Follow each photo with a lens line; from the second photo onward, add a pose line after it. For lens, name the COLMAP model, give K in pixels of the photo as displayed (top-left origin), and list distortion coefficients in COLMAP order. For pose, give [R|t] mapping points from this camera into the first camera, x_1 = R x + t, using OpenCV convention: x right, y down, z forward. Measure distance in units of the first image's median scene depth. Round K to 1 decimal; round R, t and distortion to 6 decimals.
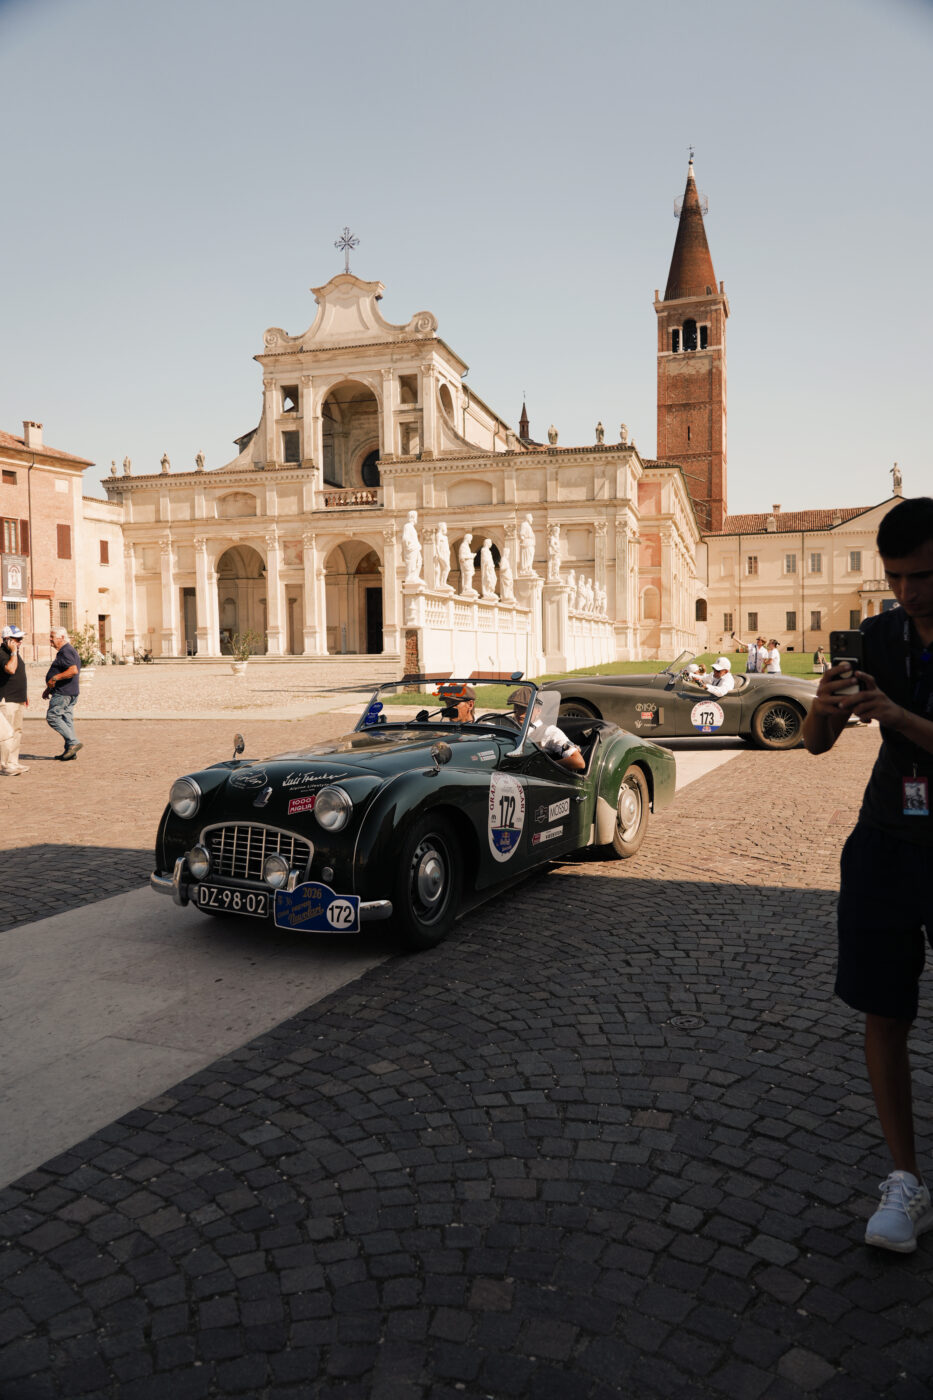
lens RADIAL K [[1039.0, 0, 466.5], [0, 1039.0, 700.0], [0, 0, 1]] dist [-0.001954, 0.001715]
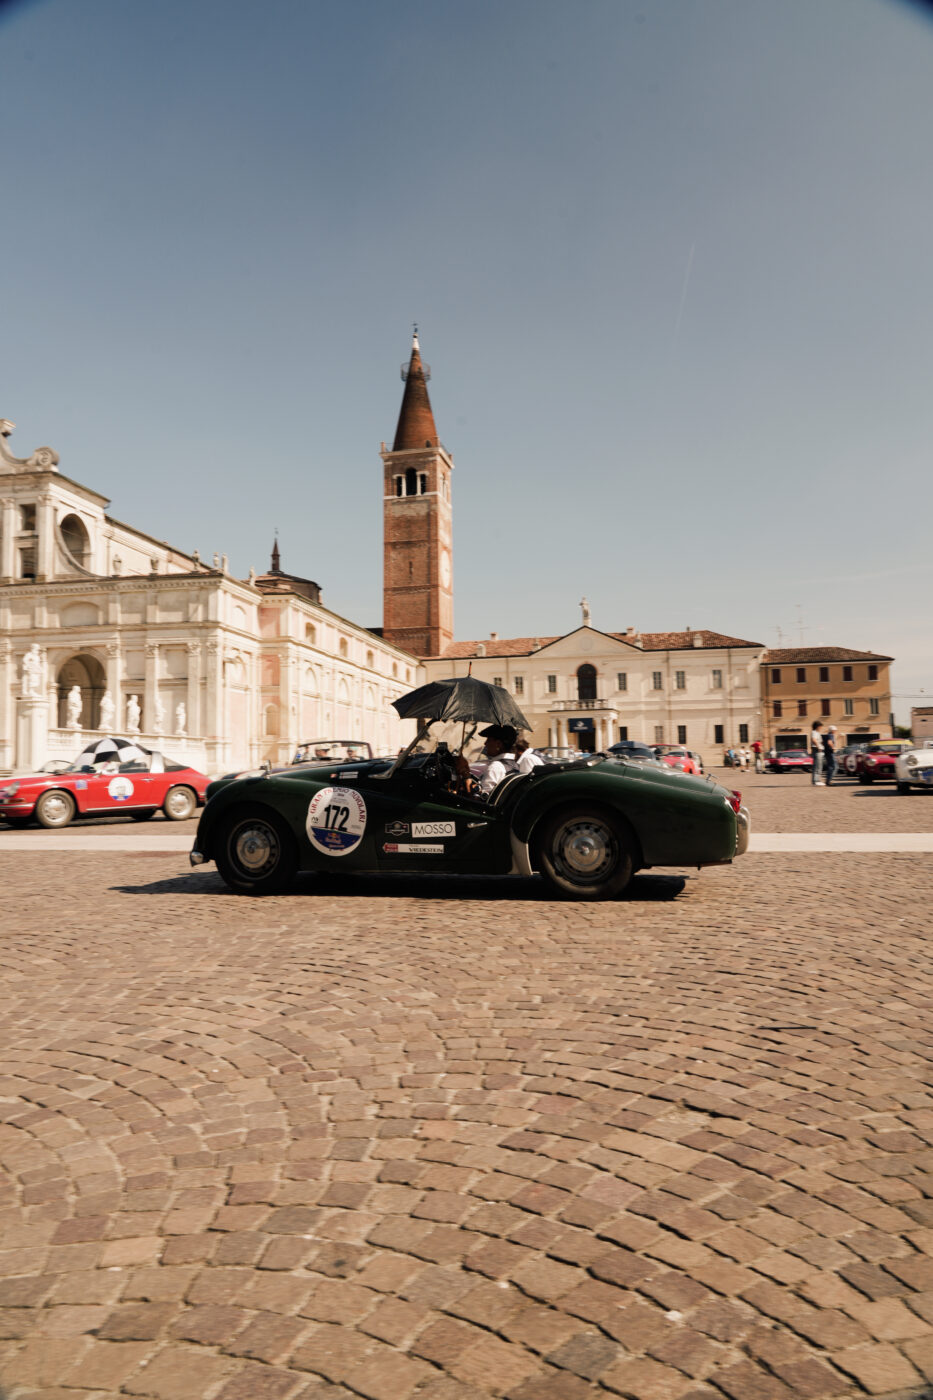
lens RADIAL K [[955.0, 0, 461.6], [0, 955.0, 688.6], [0, 0, 1]] dist [-0.012639, 0.010969]
pose [[0.994978, 0.007167, 0.099835, 0.174842], [0.005739, 0.991707, -0.128388, 0.000454], [-0.099927, 0.128316, 0.986686, 0.012938]]
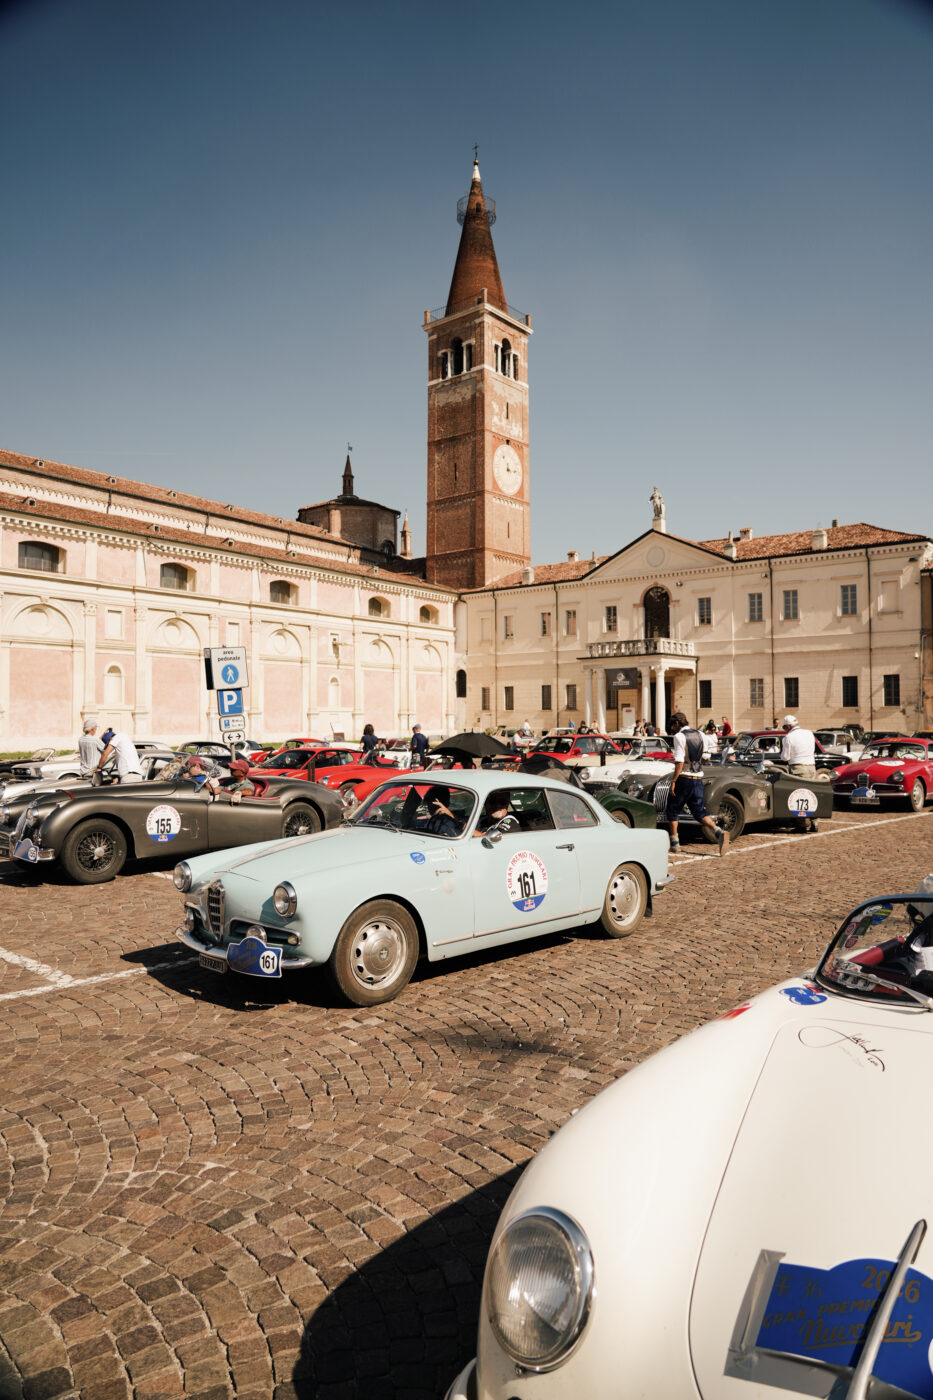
lens RADIAL K [[955.0, 0, 461.6], [0, 955.0, 688.6], [0, 0, 1]] dist [-0.012639, 0.010969]
pose [[0.943721, -0.002792, -0.330732, 0.491353], [-0.023116, 0.996962, -0.074377, -0.028244], [0.329935, 0.077836, 0.940789, 0.308954]]
